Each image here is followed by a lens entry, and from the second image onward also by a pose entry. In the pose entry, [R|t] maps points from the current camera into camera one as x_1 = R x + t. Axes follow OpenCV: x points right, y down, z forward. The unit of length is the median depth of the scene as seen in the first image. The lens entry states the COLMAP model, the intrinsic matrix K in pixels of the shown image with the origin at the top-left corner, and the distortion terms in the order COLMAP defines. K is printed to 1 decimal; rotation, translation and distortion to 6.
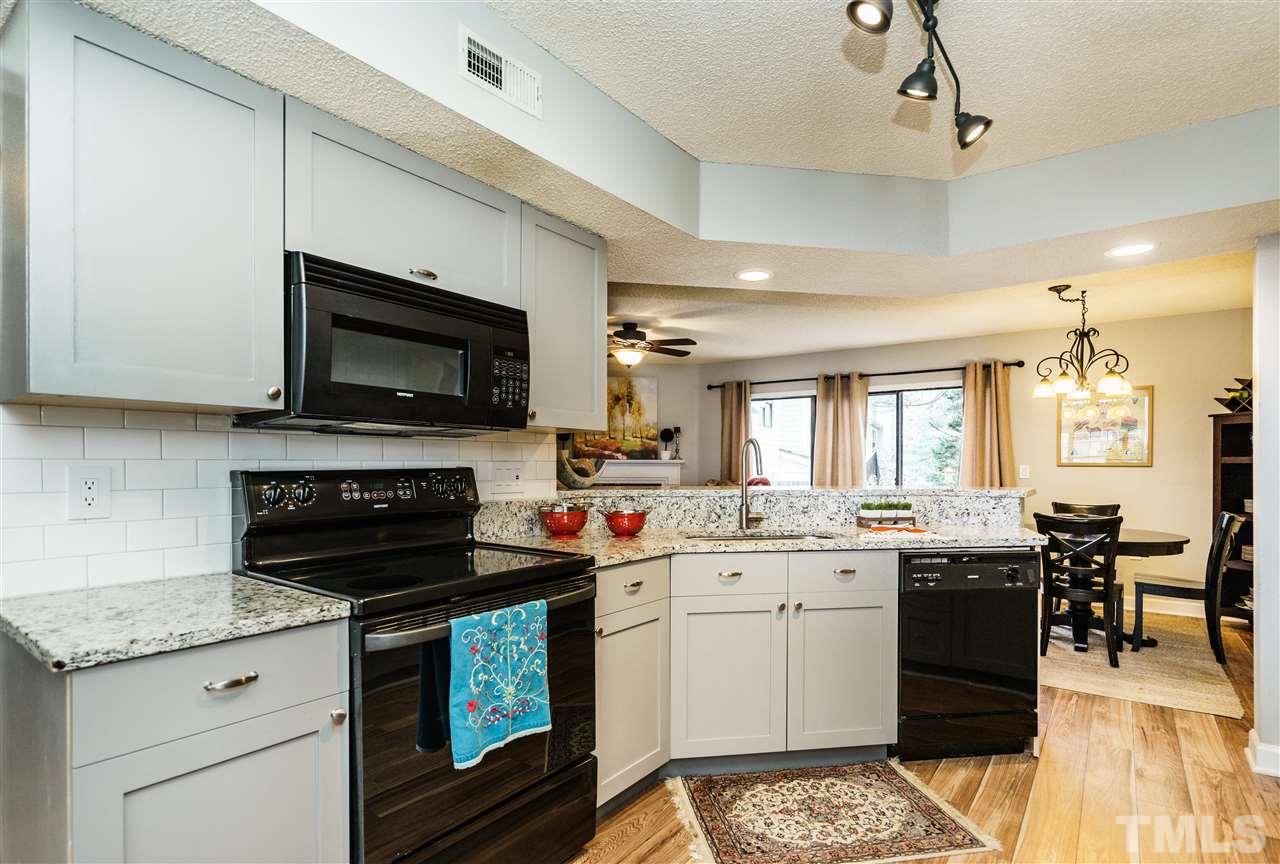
lens RADIAL K [[630.9, 0, 632.1], [0, 630.9, 467.9], [0, 0, 1]] dist [-0.015752, 0.000735]
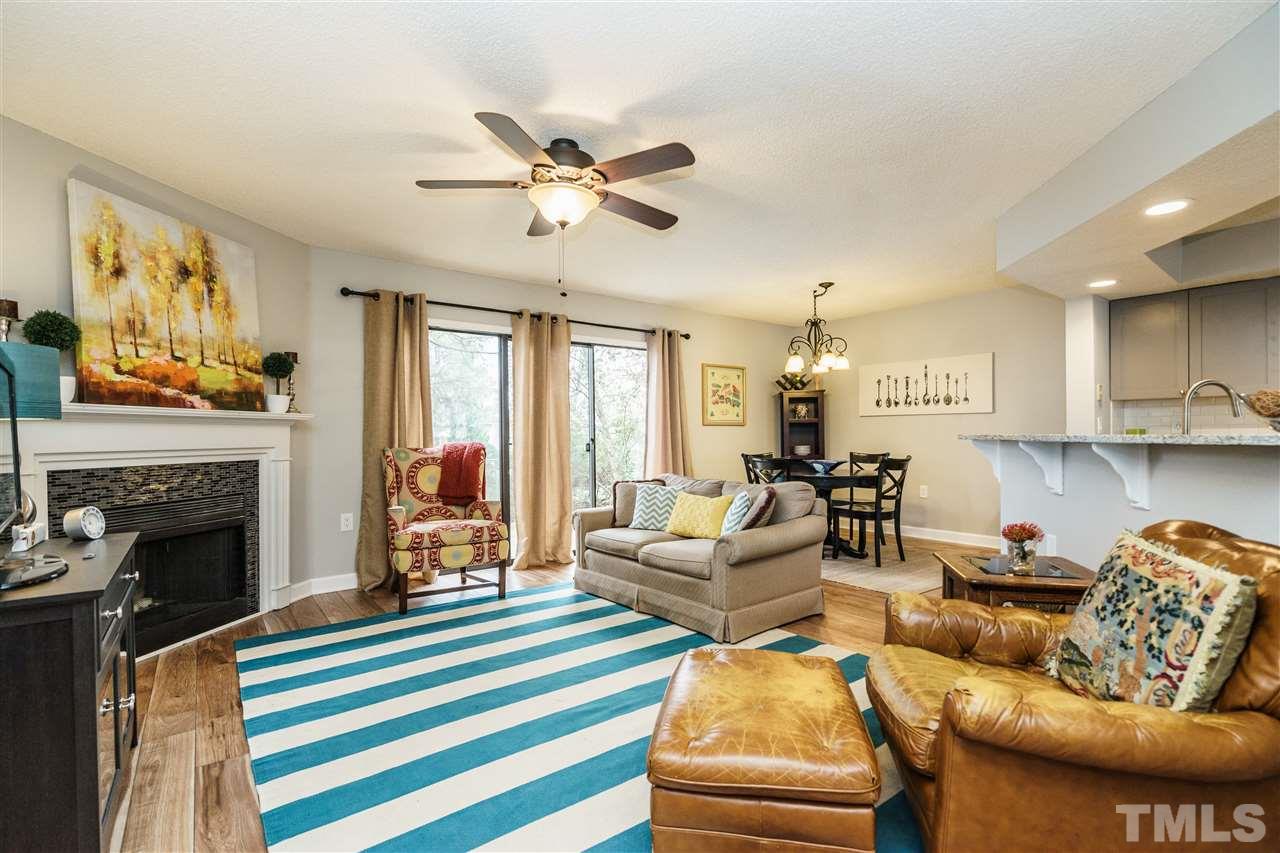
lens RADIAL K [[590.8, 0, 636.9], [0, 590.8, 434.6], [0, 0, 1]] dist [-0.020027, 0.001142]
pose [[0.270938, -0.005794, 0.962579, -0.547601], [0.013103, 0.999911, 0.002331, 0.013377], [-0.962508, 0.011981, 0.270990, 0.966832]]
